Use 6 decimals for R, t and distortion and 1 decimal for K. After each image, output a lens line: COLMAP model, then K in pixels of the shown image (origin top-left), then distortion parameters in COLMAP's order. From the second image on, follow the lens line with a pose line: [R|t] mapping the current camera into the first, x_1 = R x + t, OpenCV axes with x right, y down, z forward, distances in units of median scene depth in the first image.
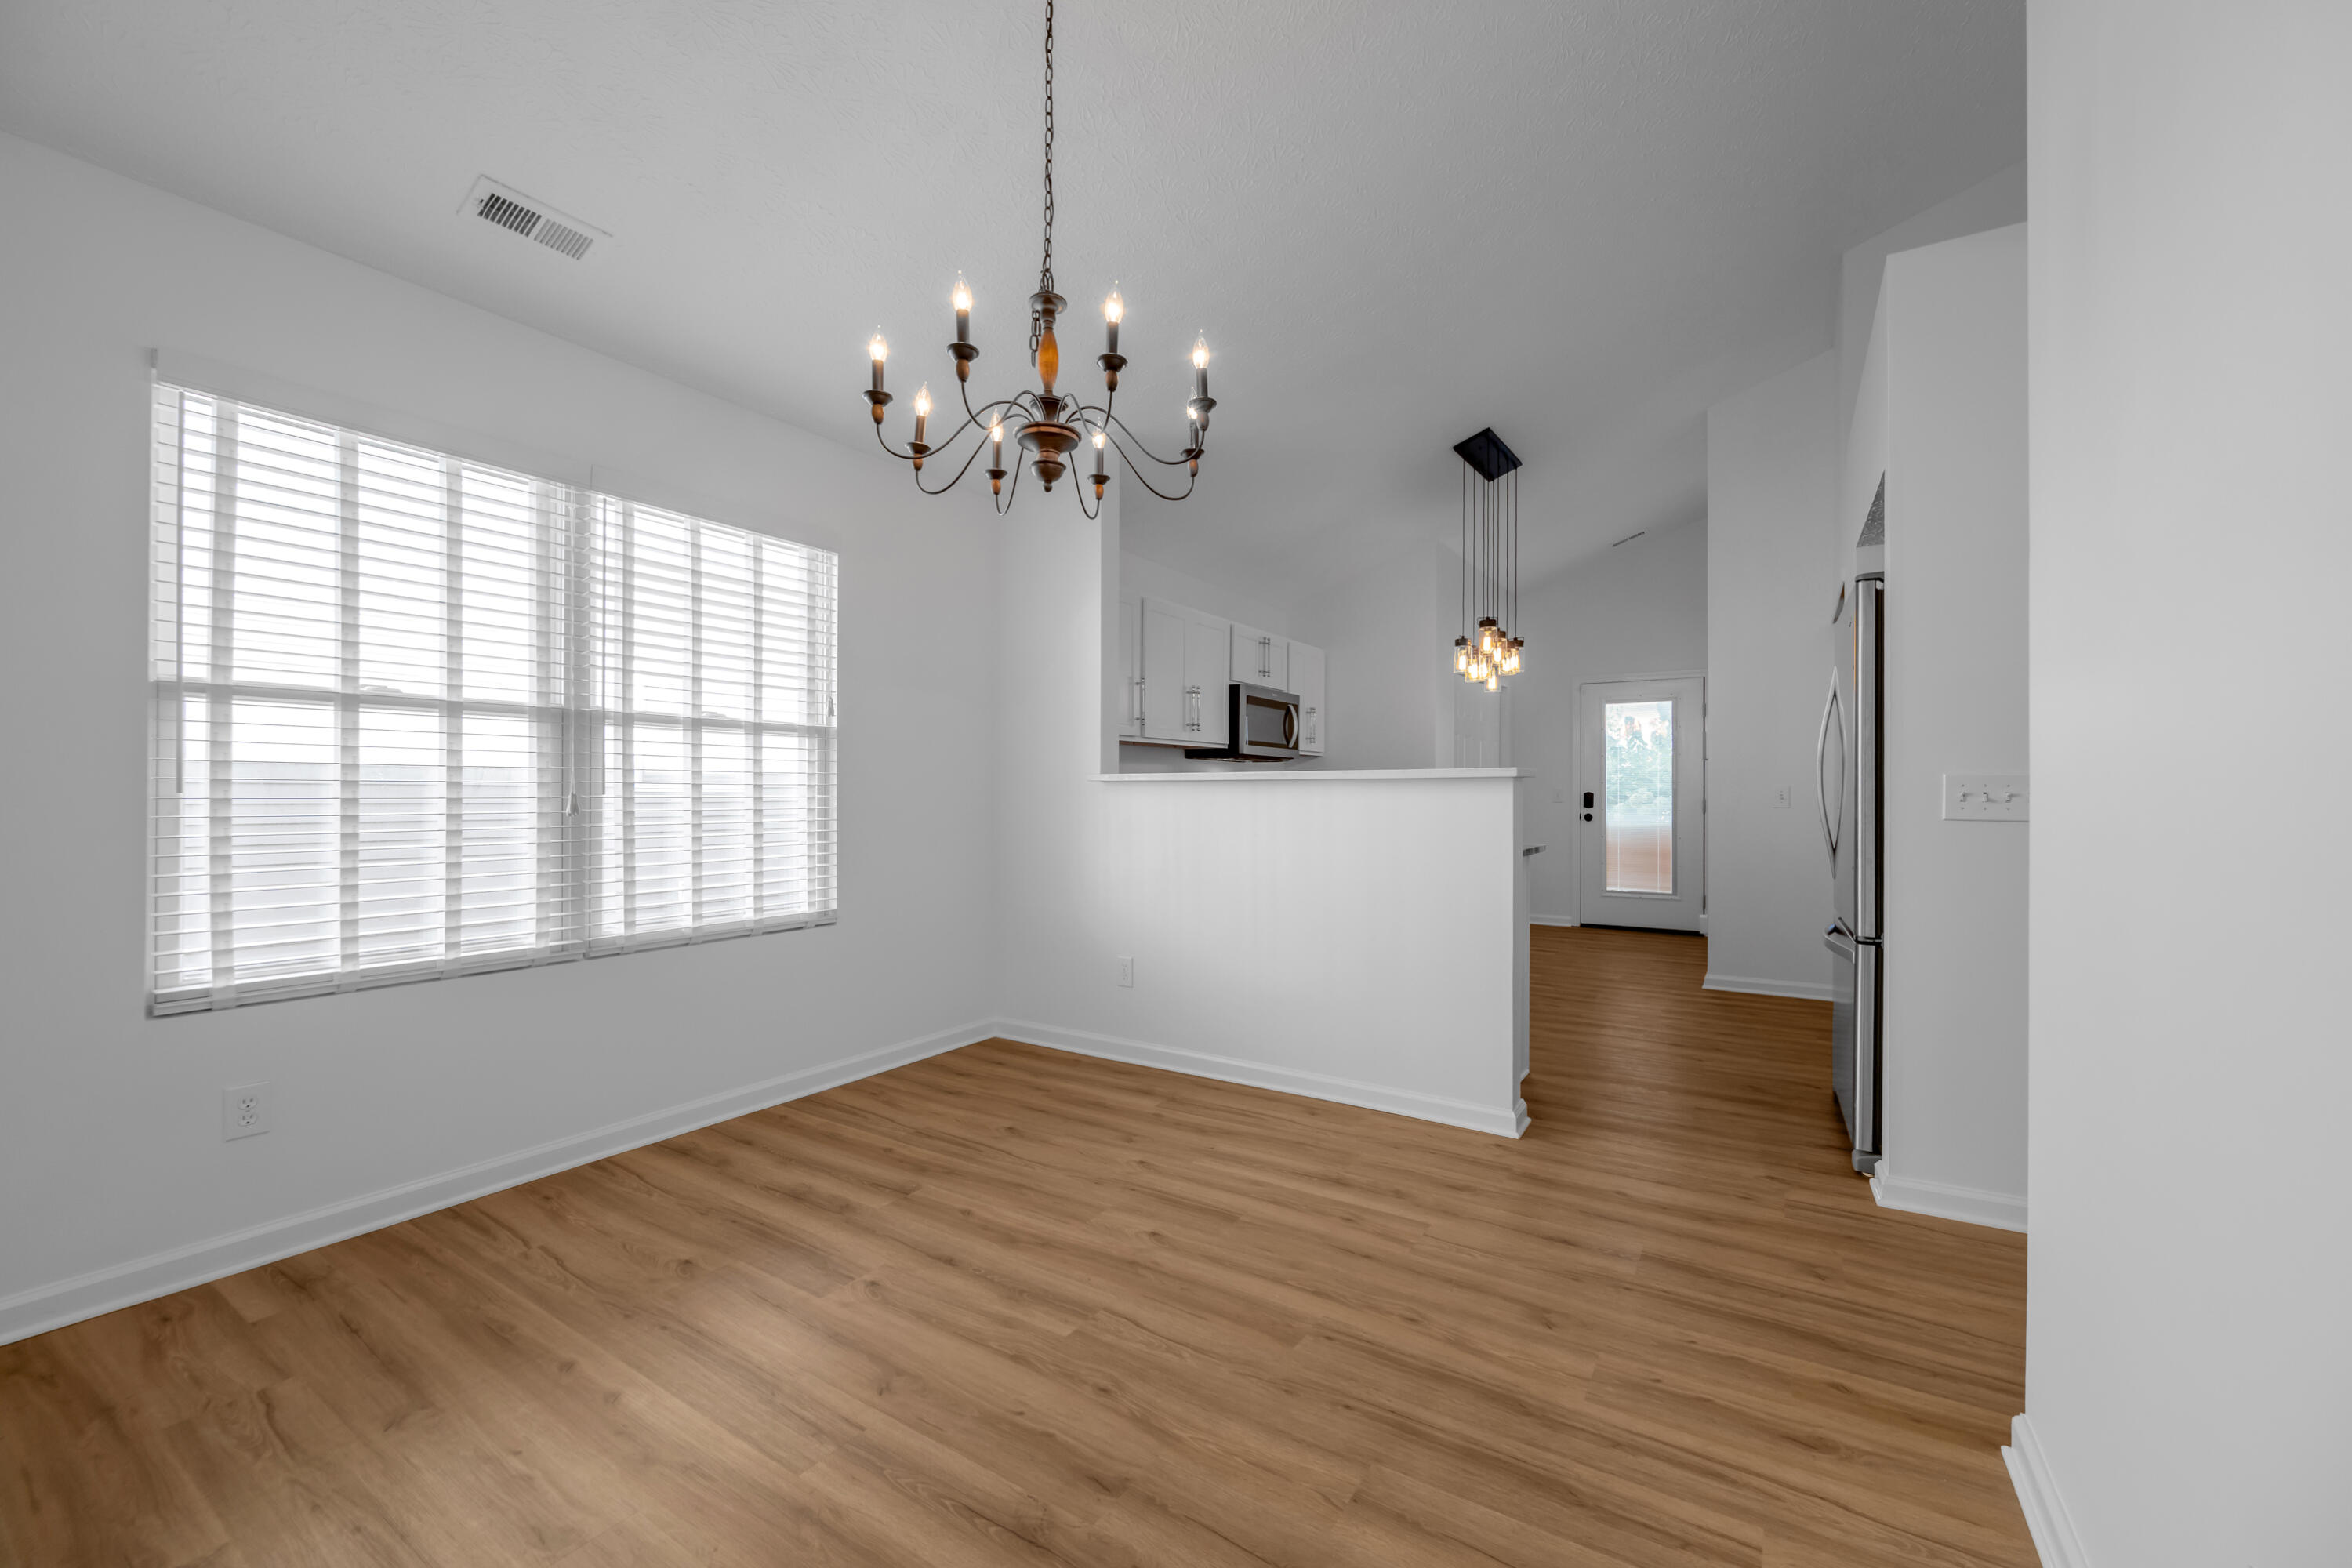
lens RADIAL K [[938.1, 0, 1186.1], [0, 938.1, 777.2], [0, 0, 1]] dist [-0.005098, -0.000106]
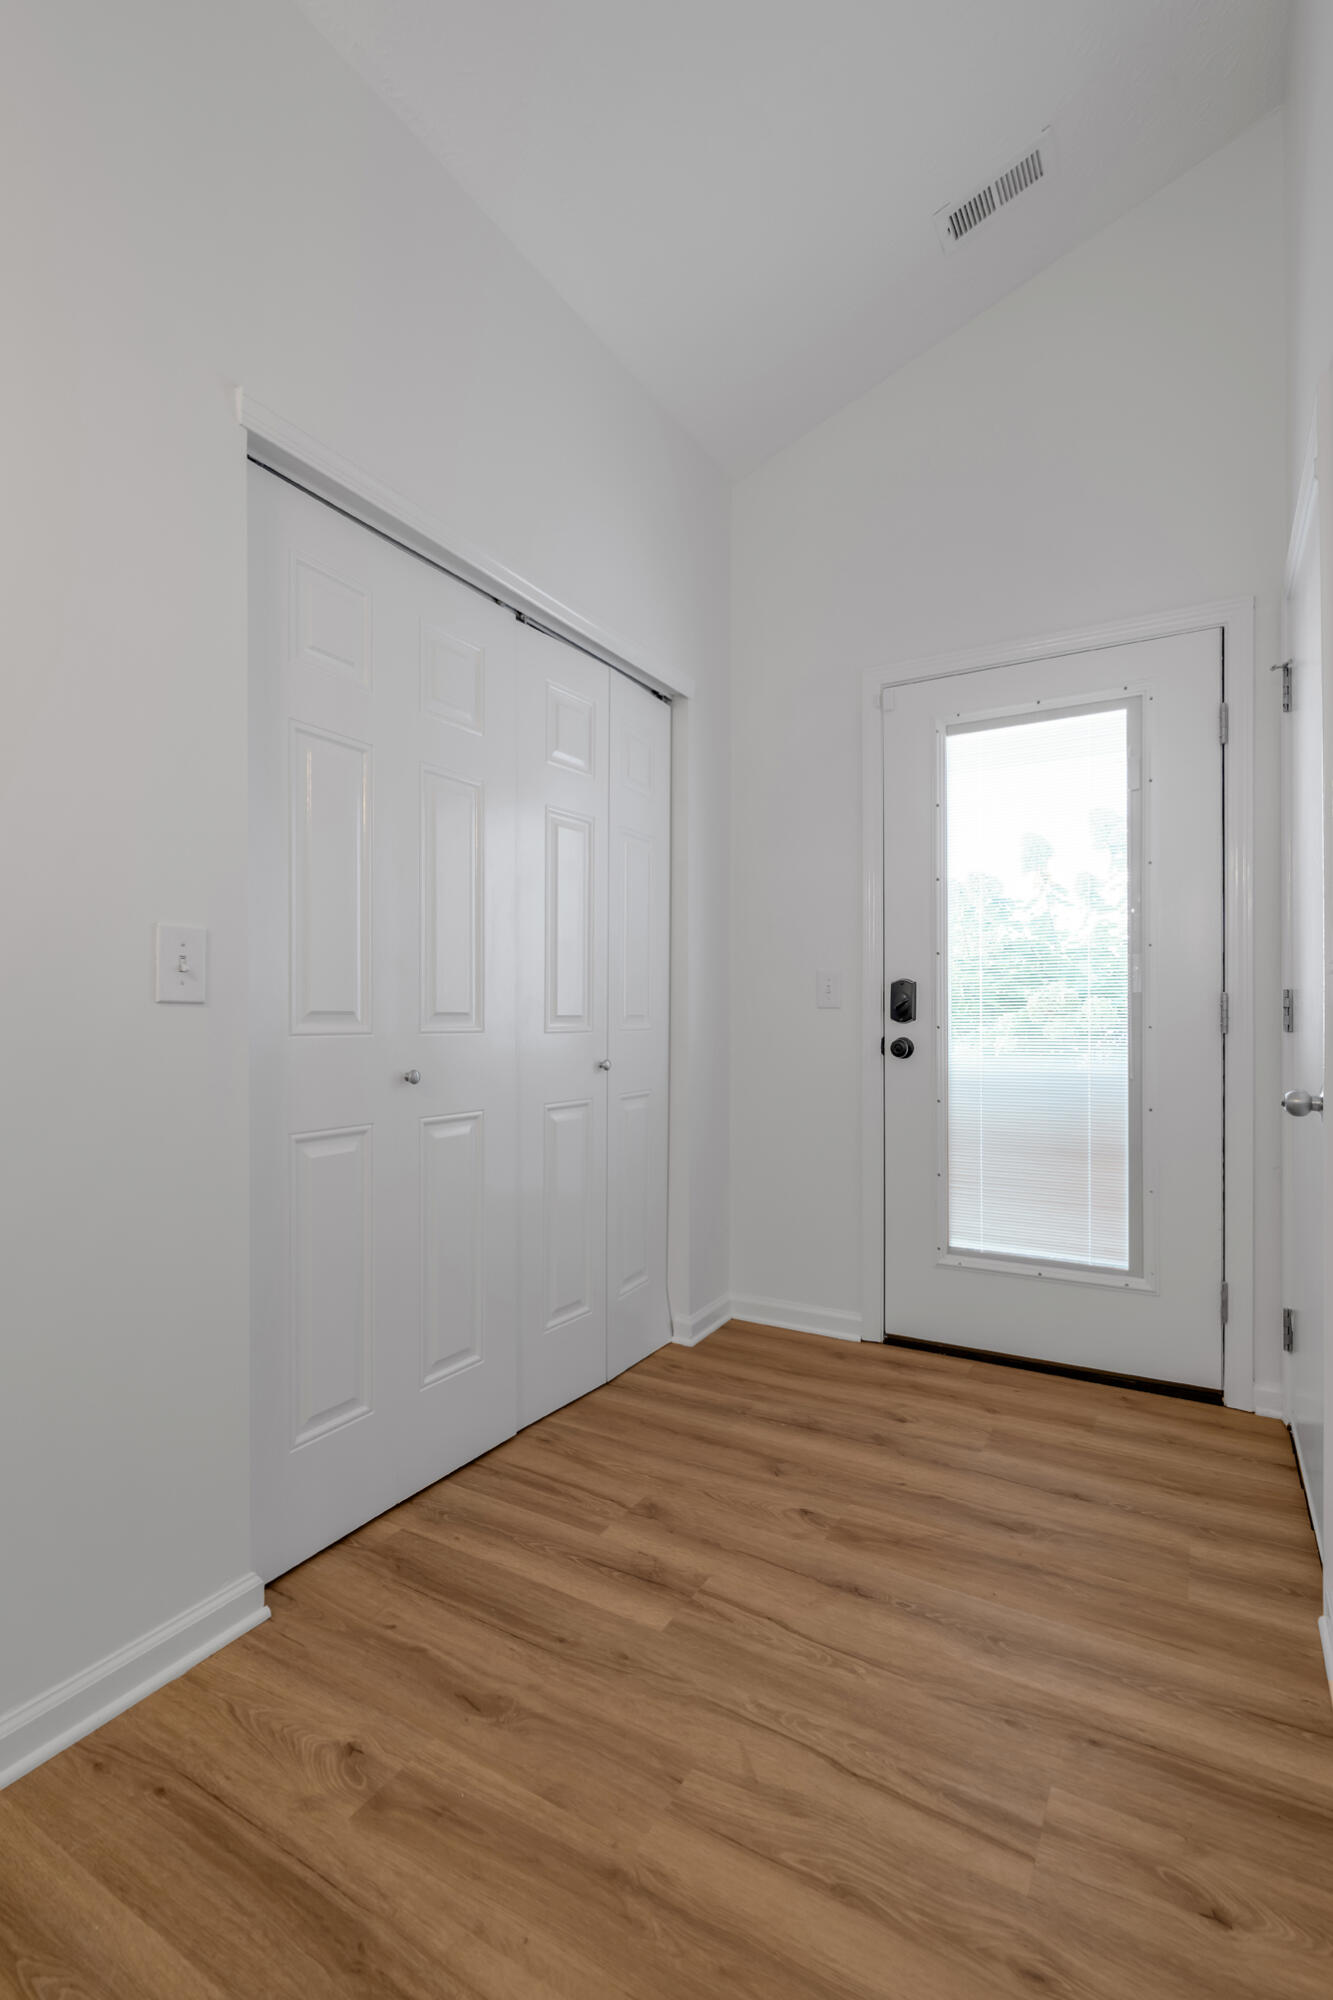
lens RADIAL K [[914.2, 0, 668.4], [0, 914.2, 1017.2], [0, 0, 1]] dist [-0.006879, 0.000197]
pose [[0.999534, -0.005530, 0.030029, 0.780706], [0.005121, 0.999893, 0.013678, 0.060072], [-0.030101, -0.013518, 0.999455, 1.537675]]
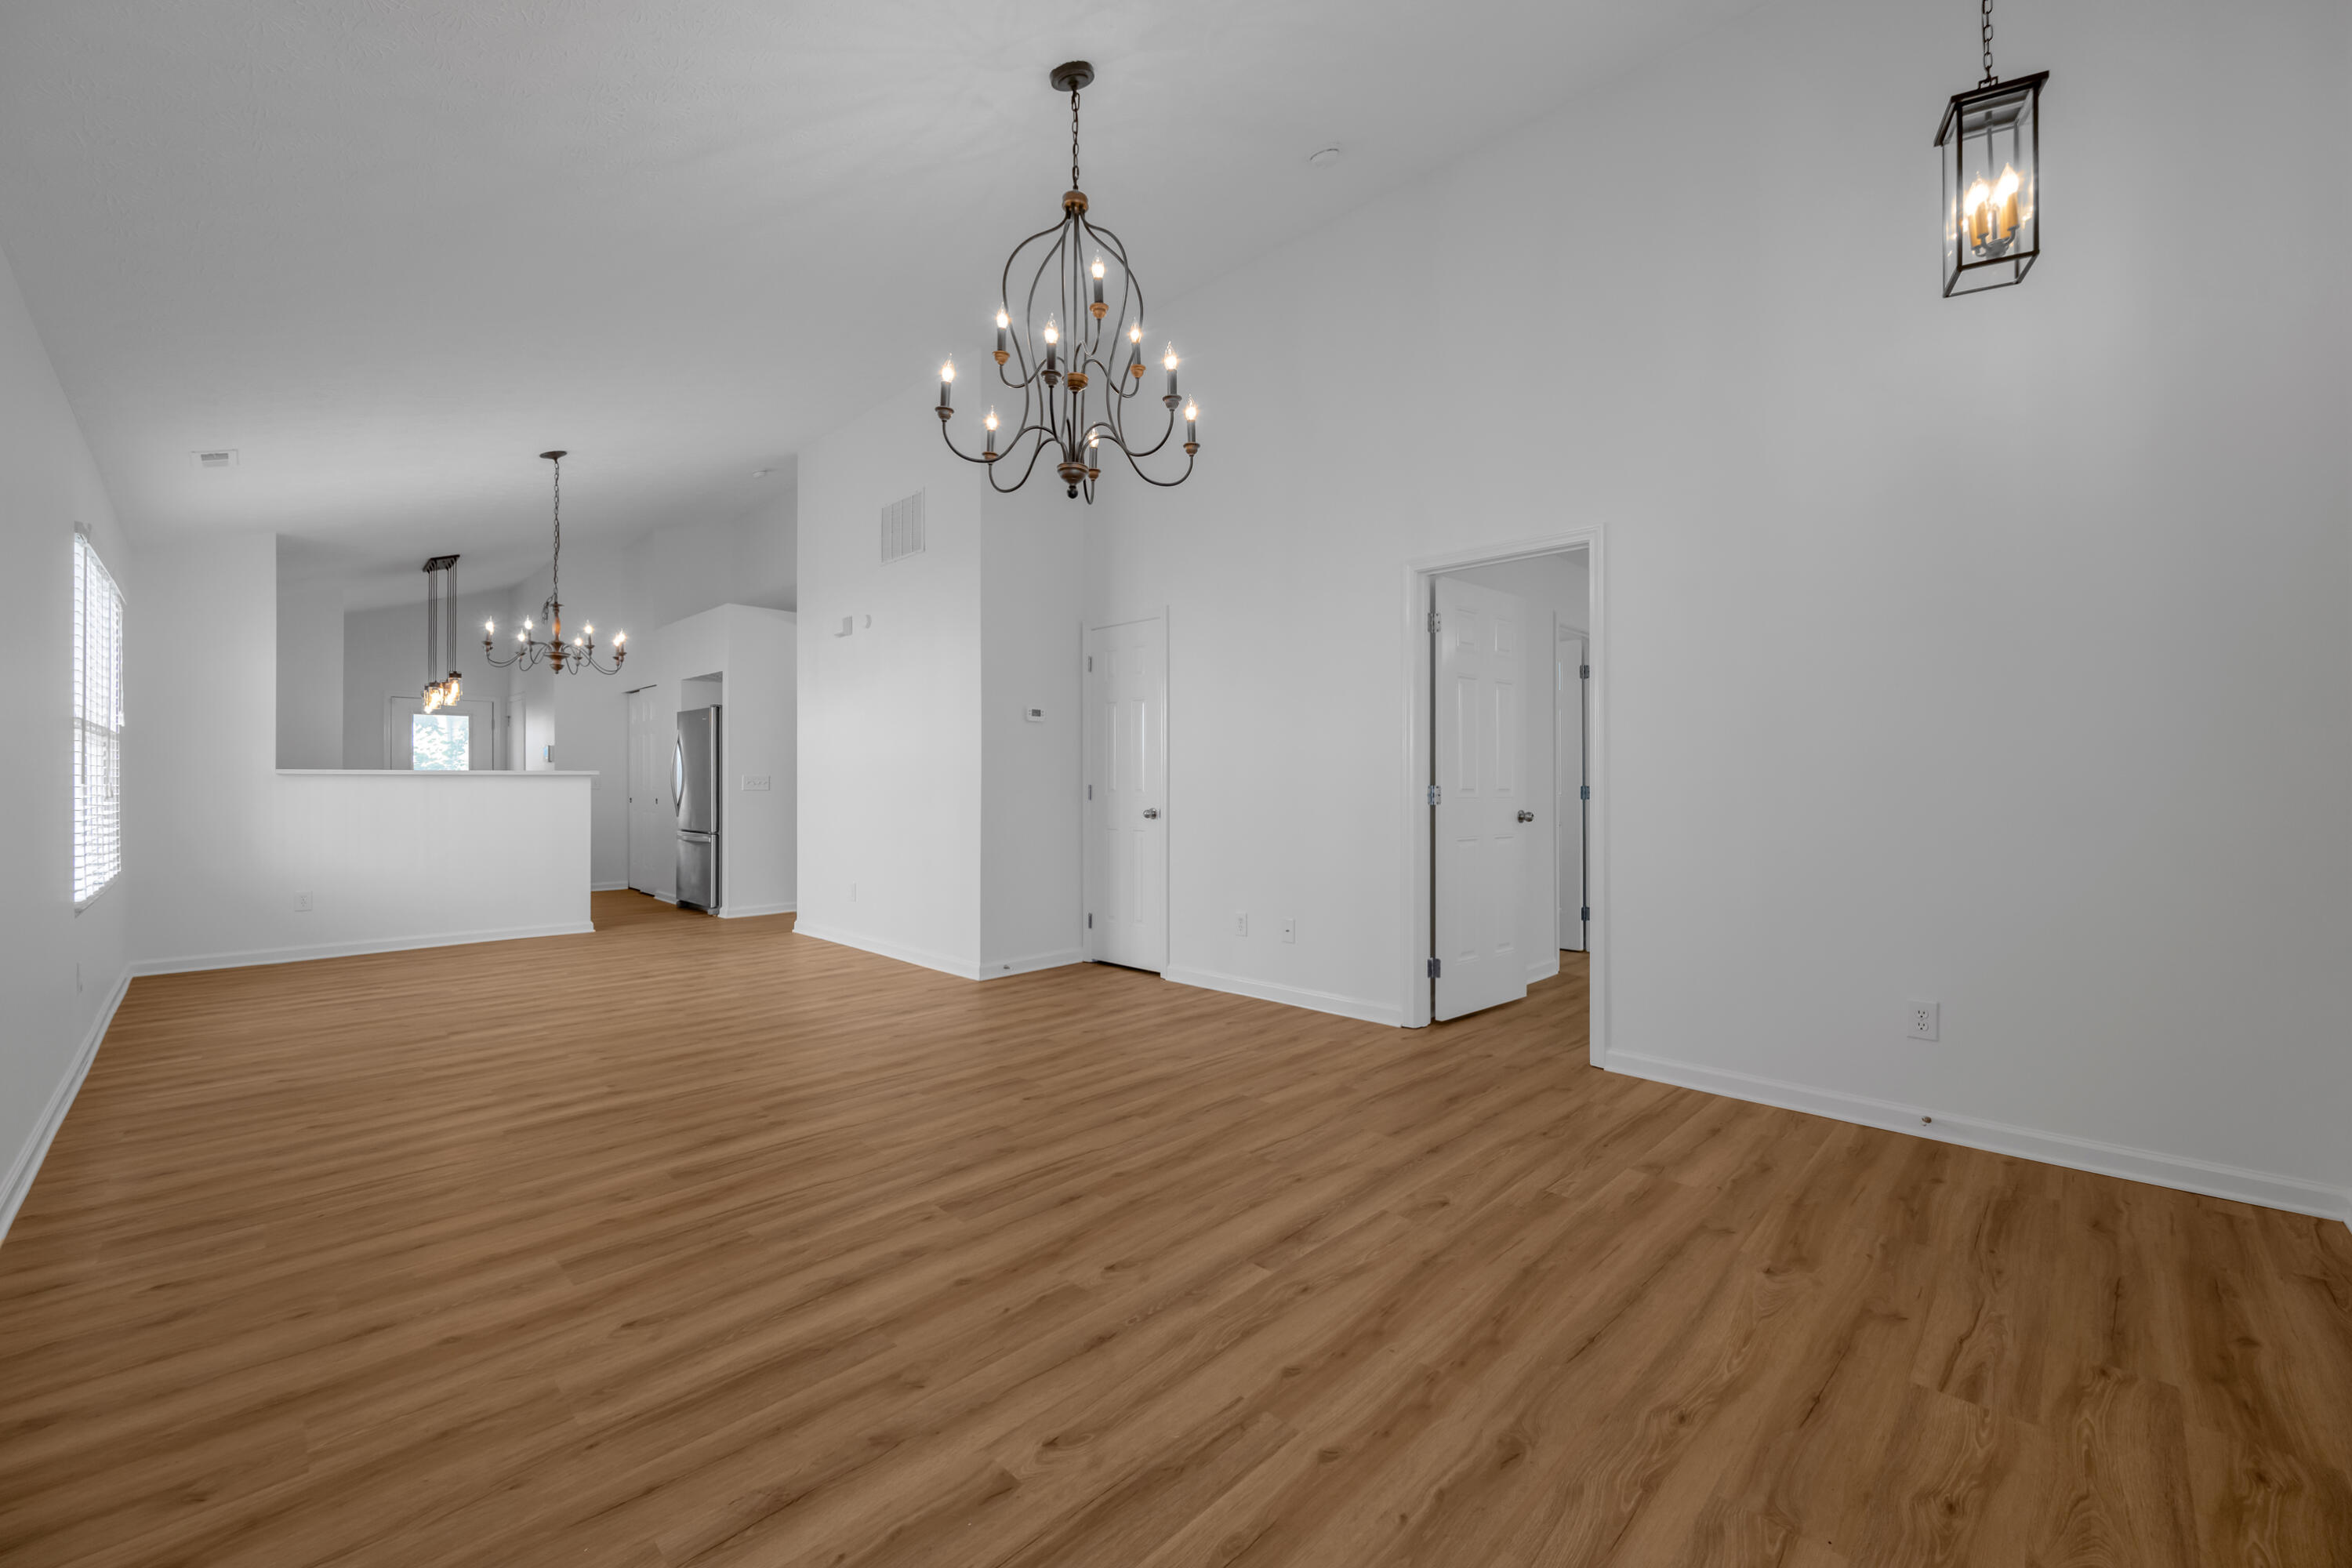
lens RADIAL K [[938.1, 0, 1186.1], [0, 938.1, 777.2], [0, 0, 1]] dist [-0.005098, -0.000106]
pose [[0.204725, 0.001239, 0.978819, -1.489565], [-0.016236, 0.999866, 0.002130, -0.023458], [-0.978685, -0.016328, 0.204718, -0.829131]]
